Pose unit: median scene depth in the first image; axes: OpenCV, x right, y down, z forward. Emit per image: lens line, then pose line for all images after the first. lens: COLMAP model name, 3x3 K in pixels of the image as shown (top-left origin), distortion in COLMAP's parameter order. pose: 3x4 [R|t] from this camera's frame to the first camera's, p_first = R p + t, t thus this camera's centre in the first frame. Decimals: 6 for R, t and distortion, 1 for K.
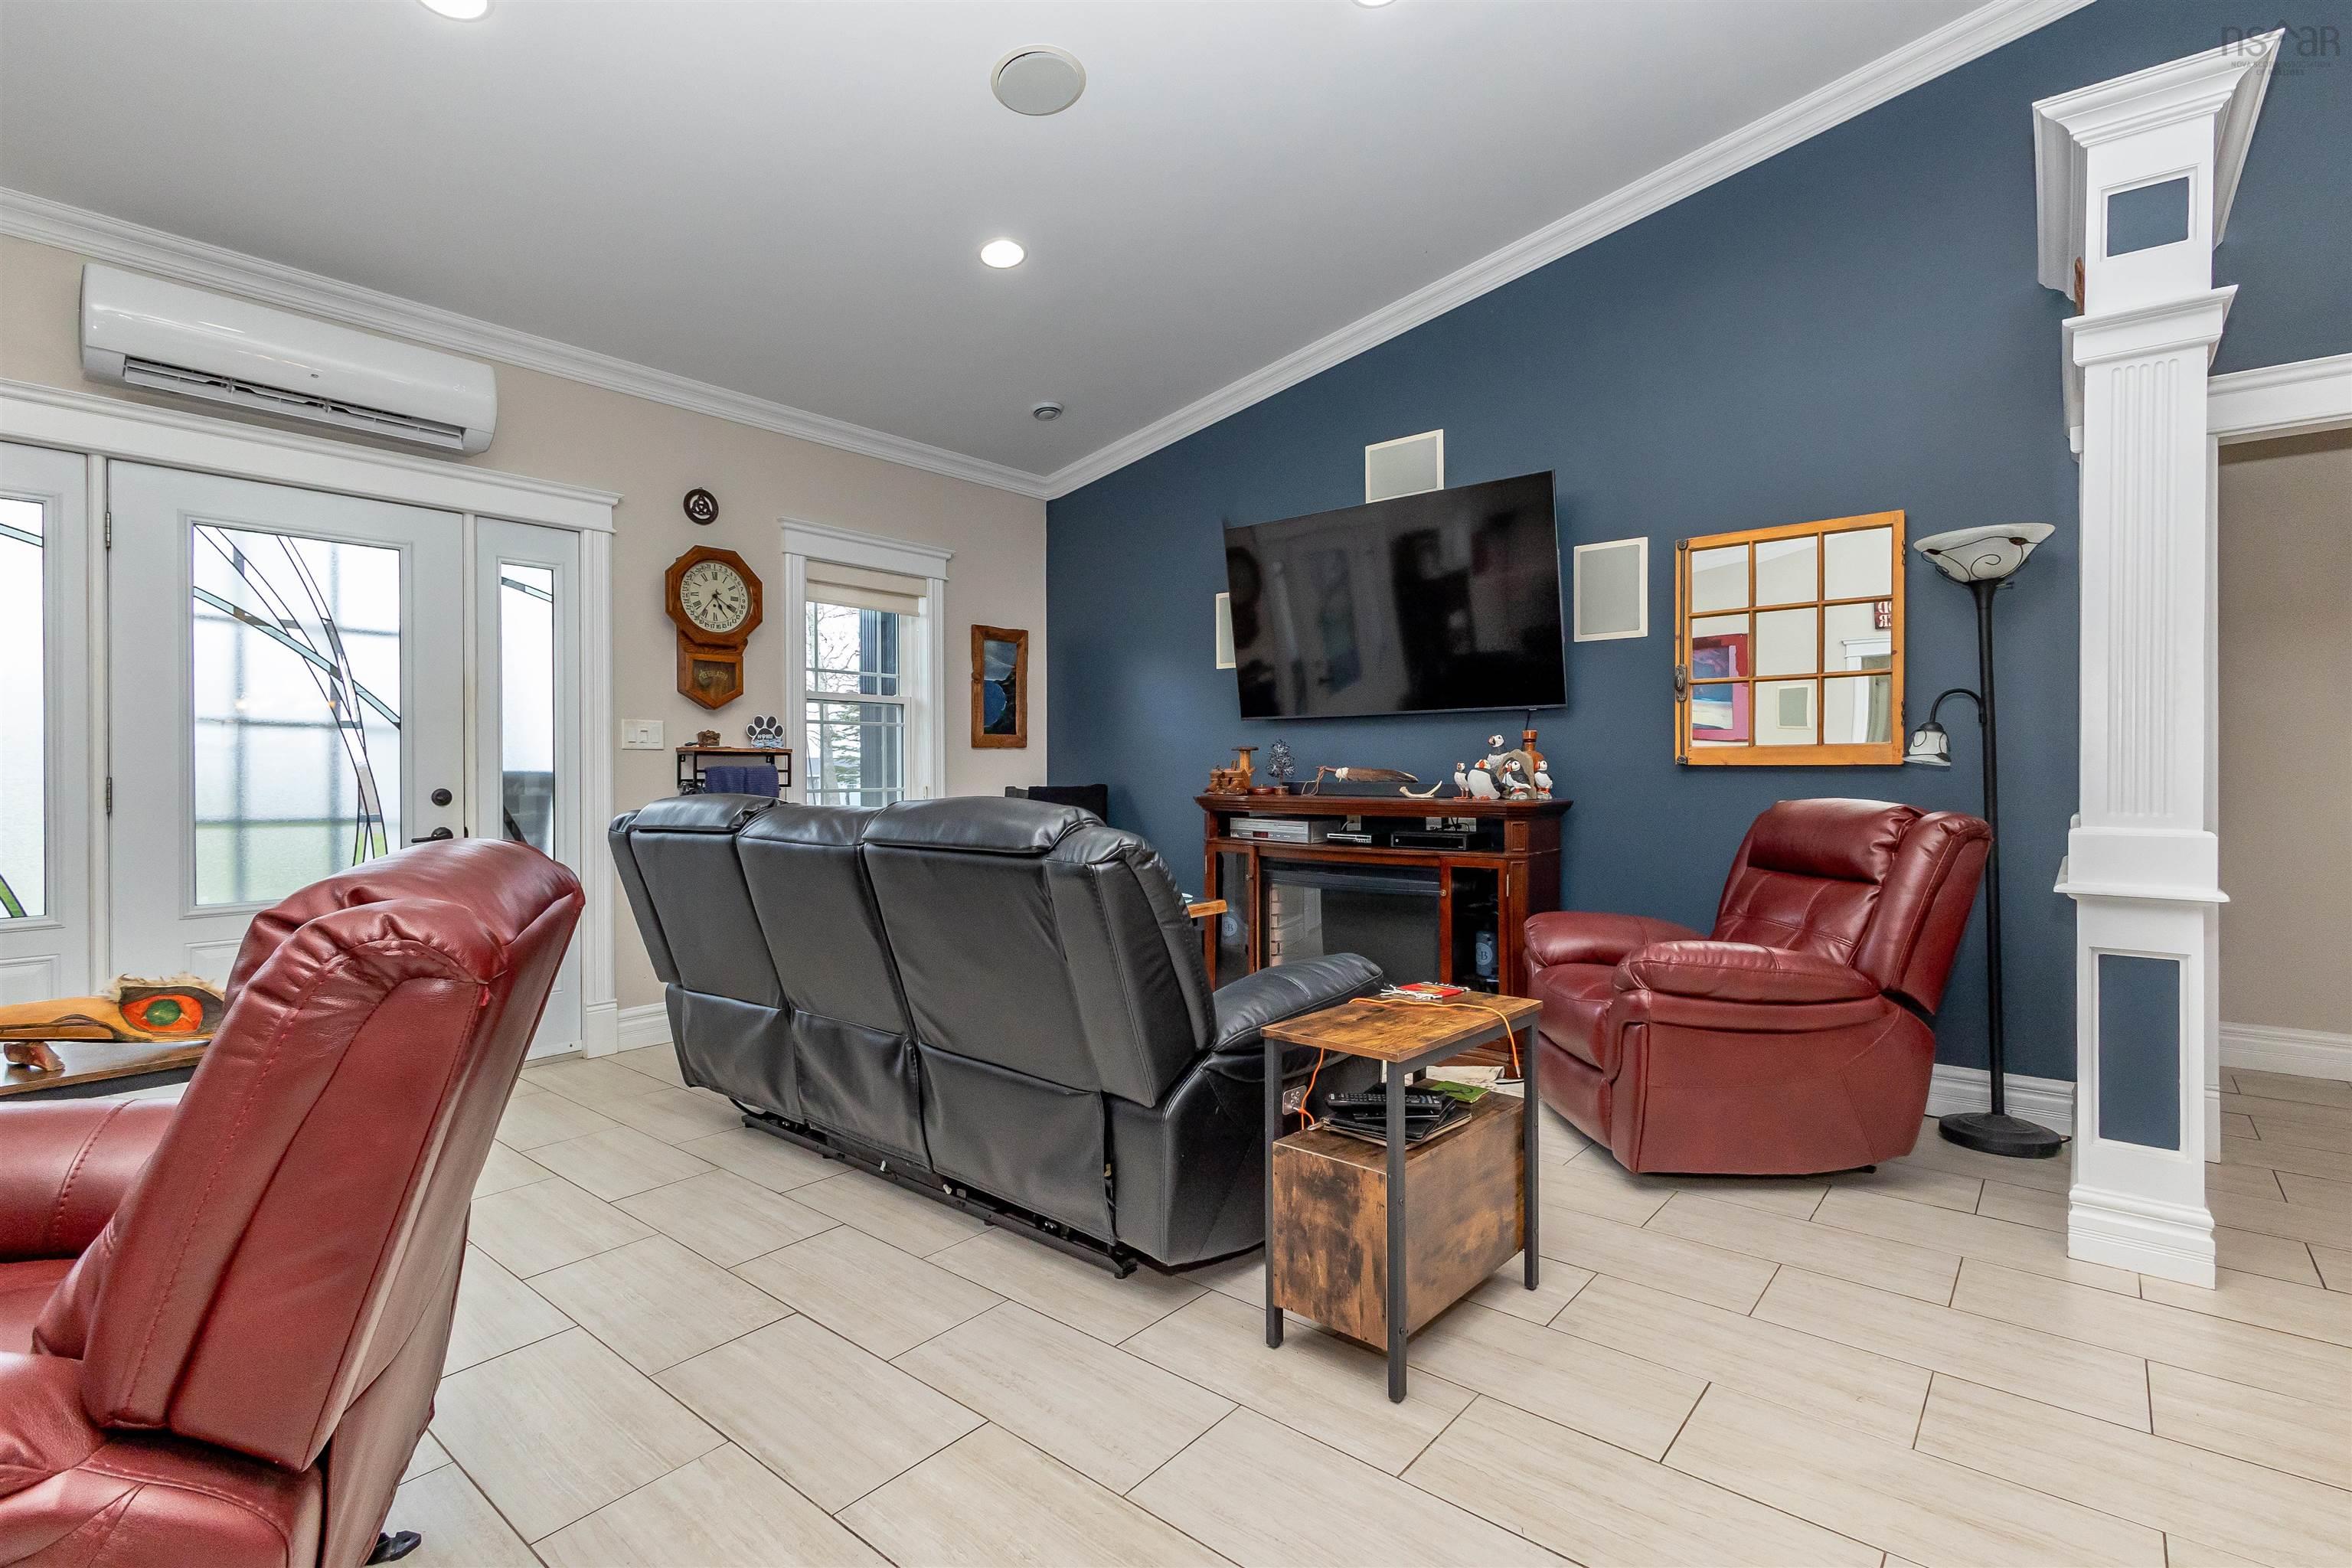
lens RADIAL K [[1086.0, 0, 1185.0], [0, 1086.0, 777.3], [0, 0, 1]] dist [0.023235, -0.013260]
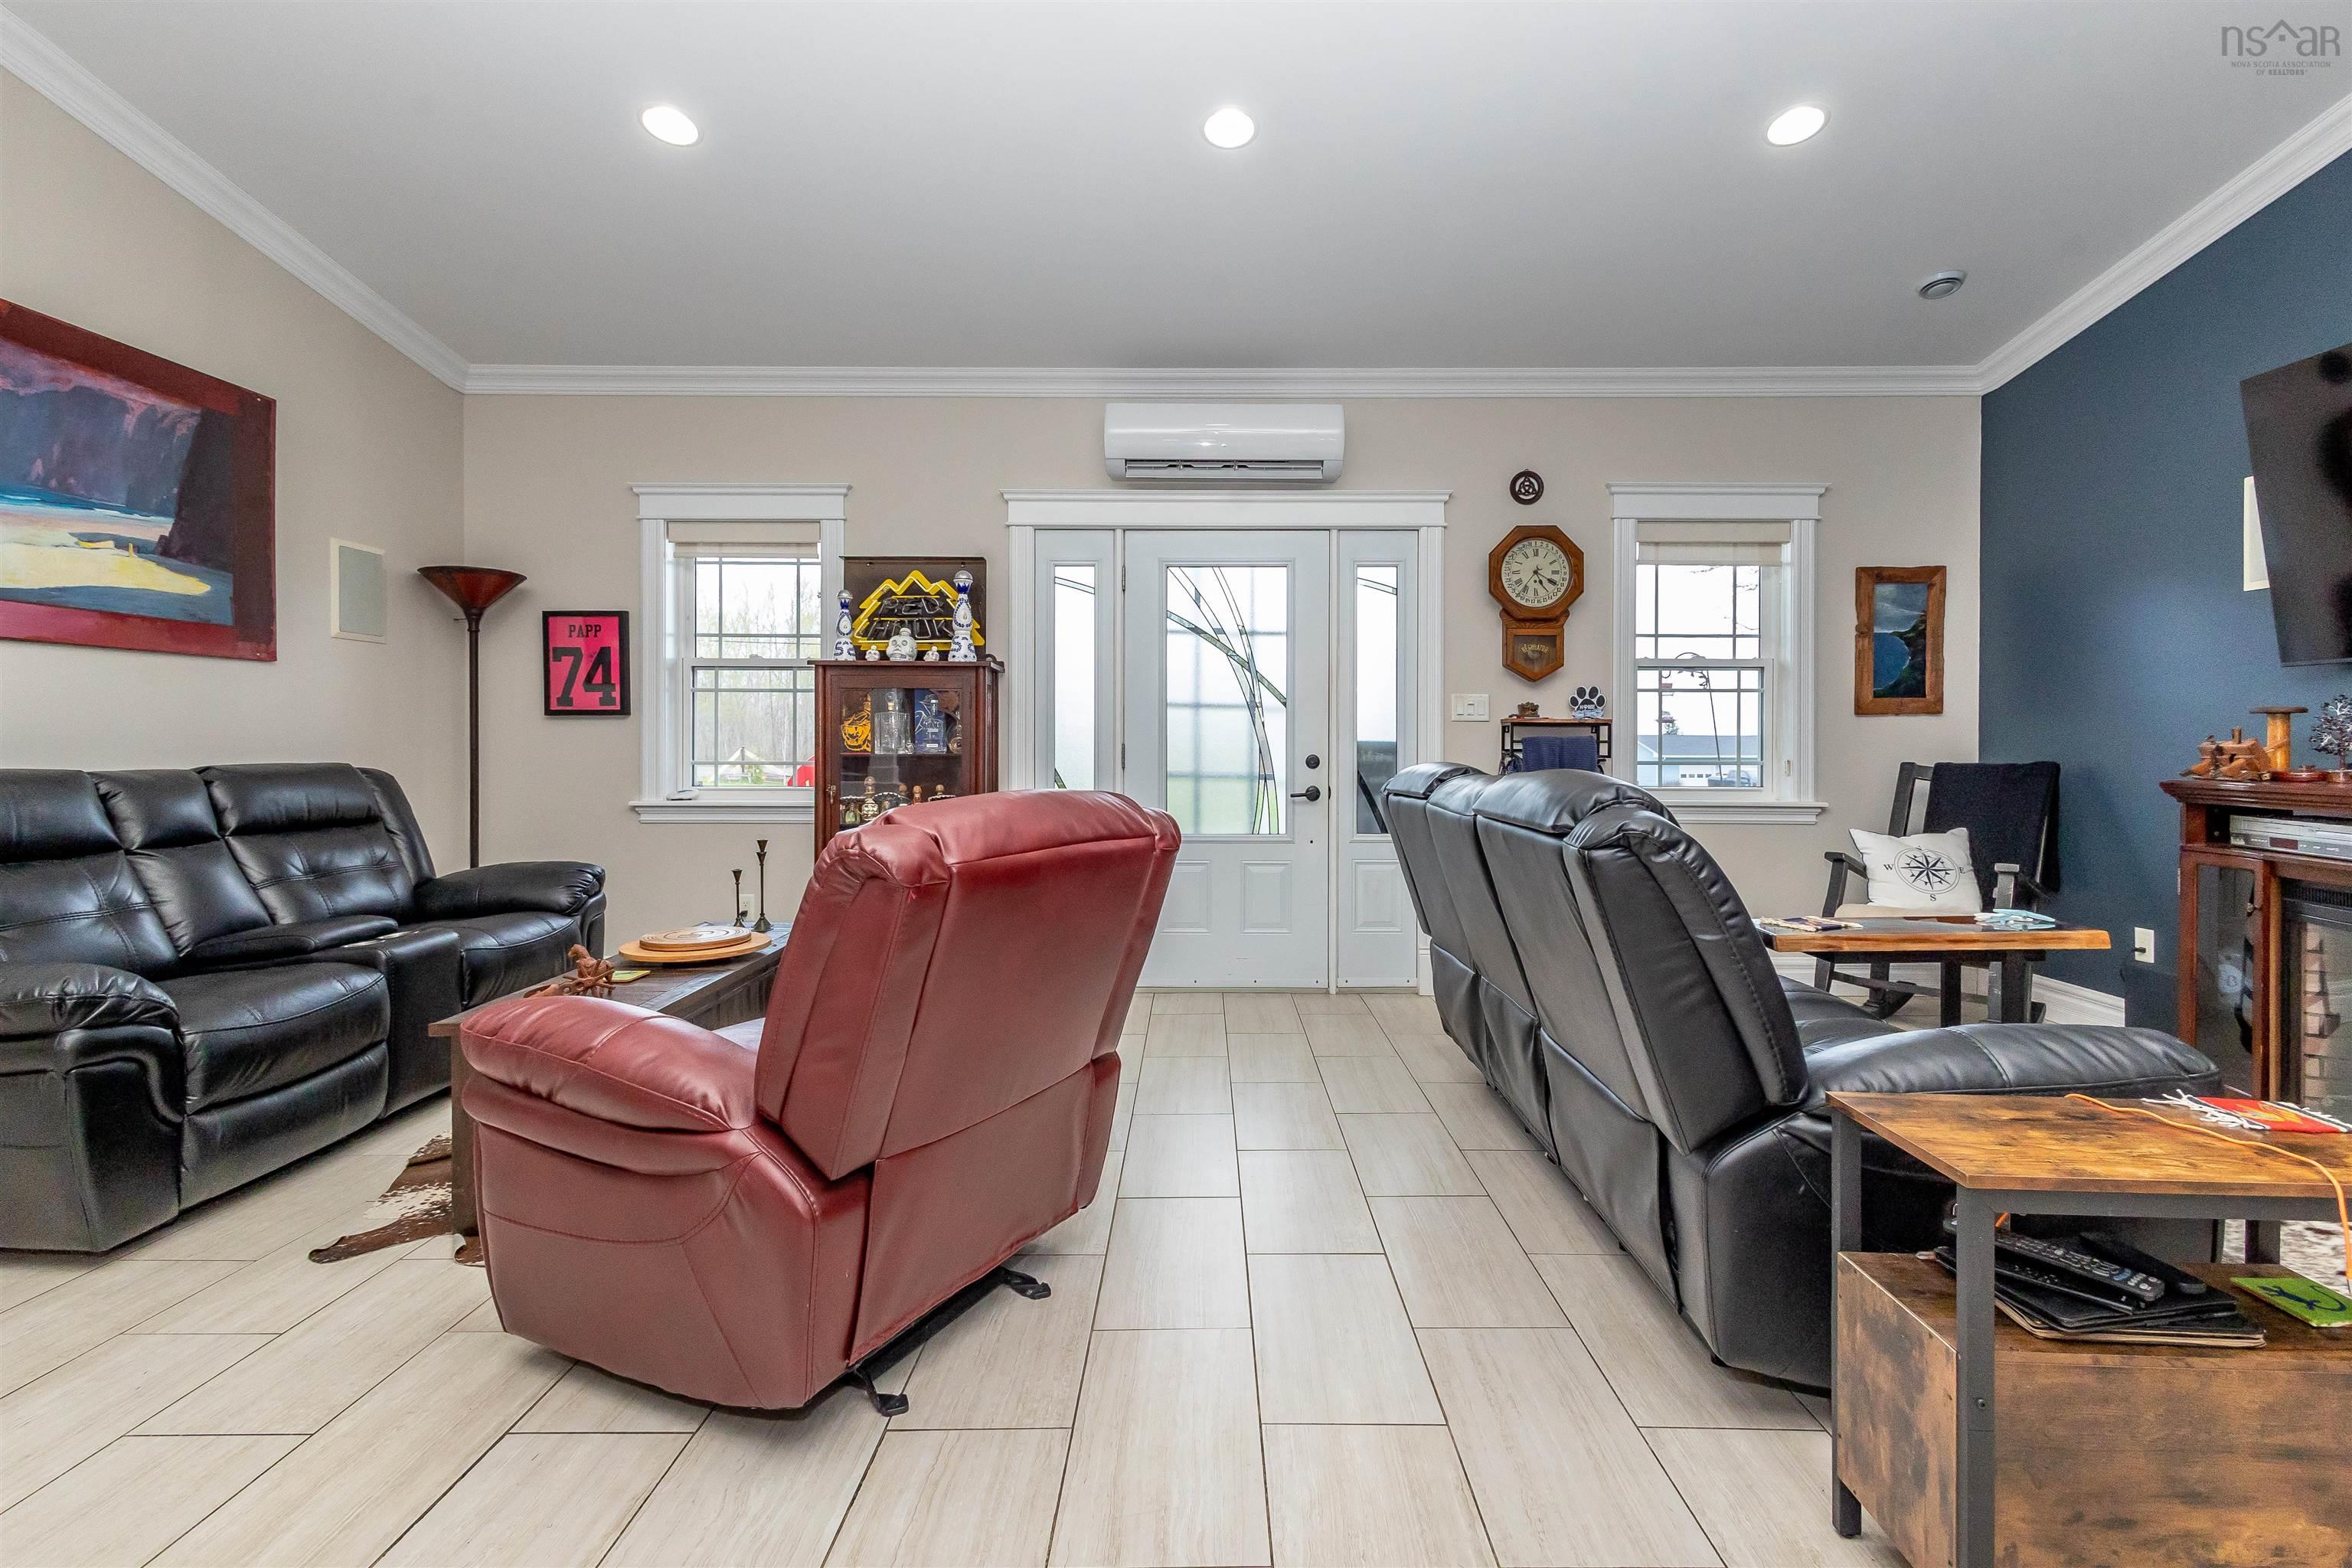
lens RADIAL K [[1101.9, 0, 1202.4], [0, 1101.9, 747.4], [0, 0, 1]] dist [0.006123, -0.000432]
pose [[0.635413, 0.008384, -0.772127, 0.179946], [-0.009390, 0.999951, 0.003130, -0.000436], [0.772116, 0.005261, 0.635460, 0.095411]]
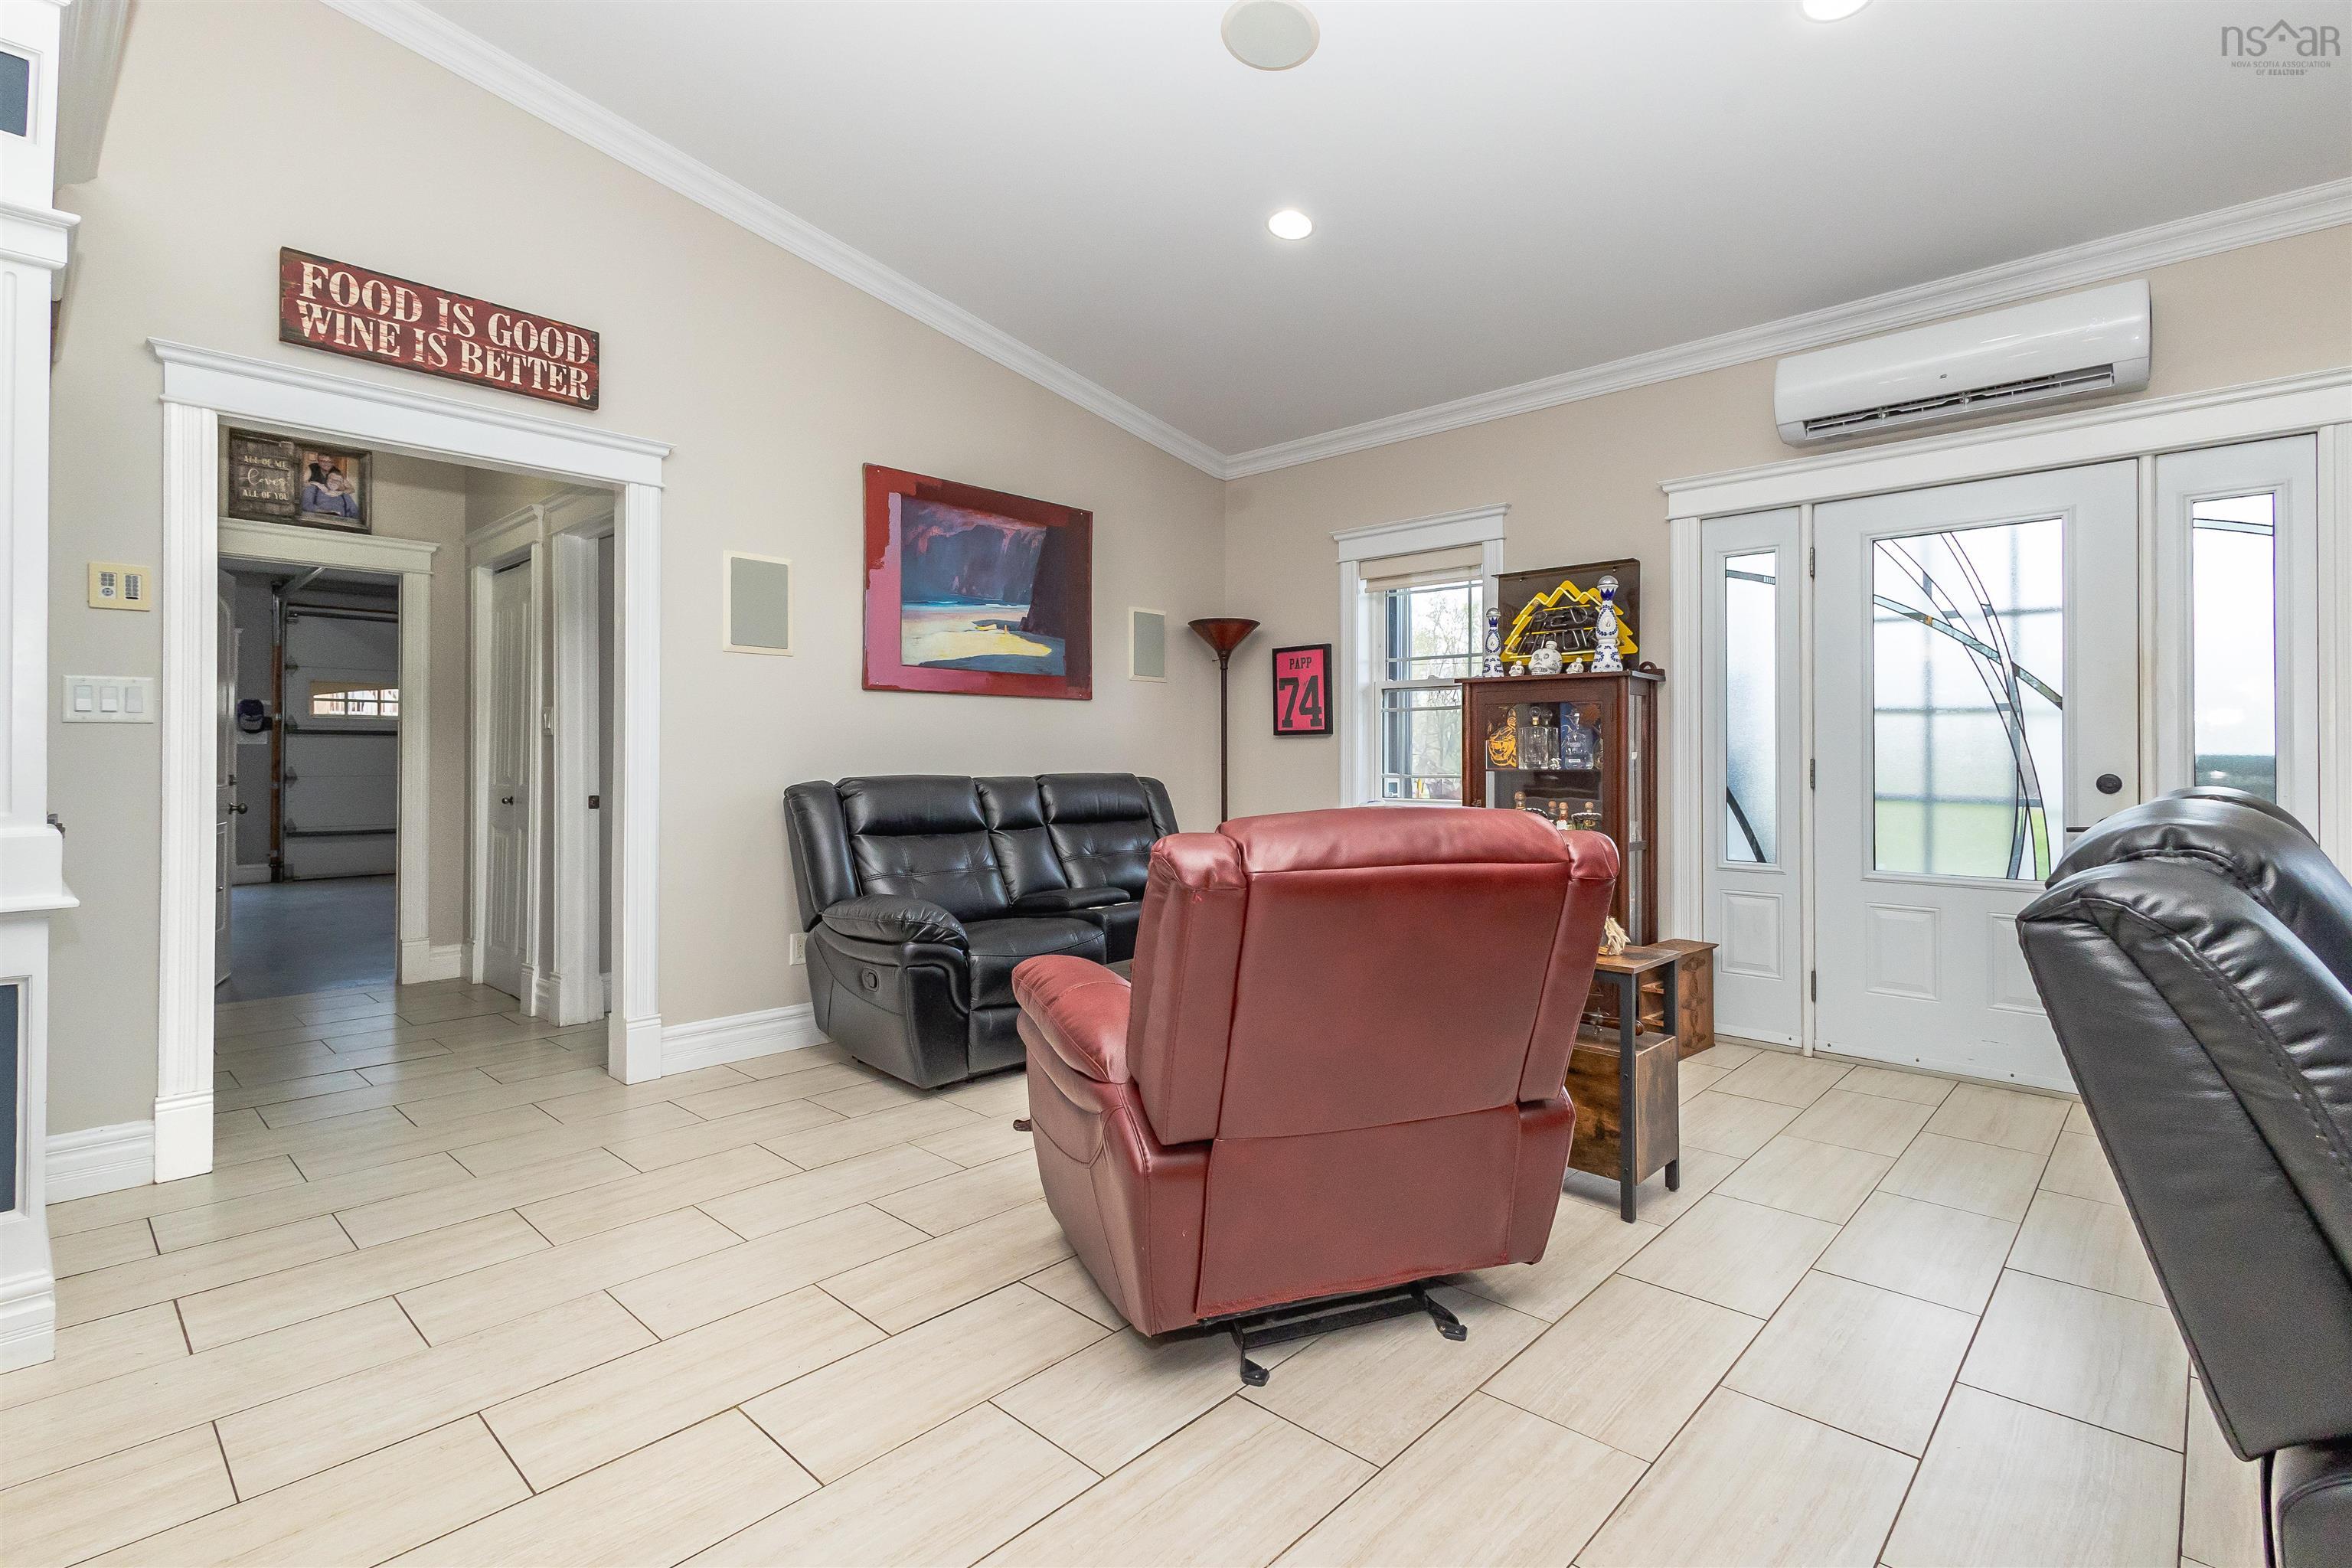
lens RADIAL K [[1101.9, 0, 1202.4], [0, 1101.9, 747.4], [0, 0, 1]] dist [0.006123, -0.000432]
pose [[-0.064759, -0.004752, -0.997890, 0.234957], [-0.006641, 0.999969, -0.004331, -0.001981], [0.997879, 0.006347, -0.064788, 0.280273]]
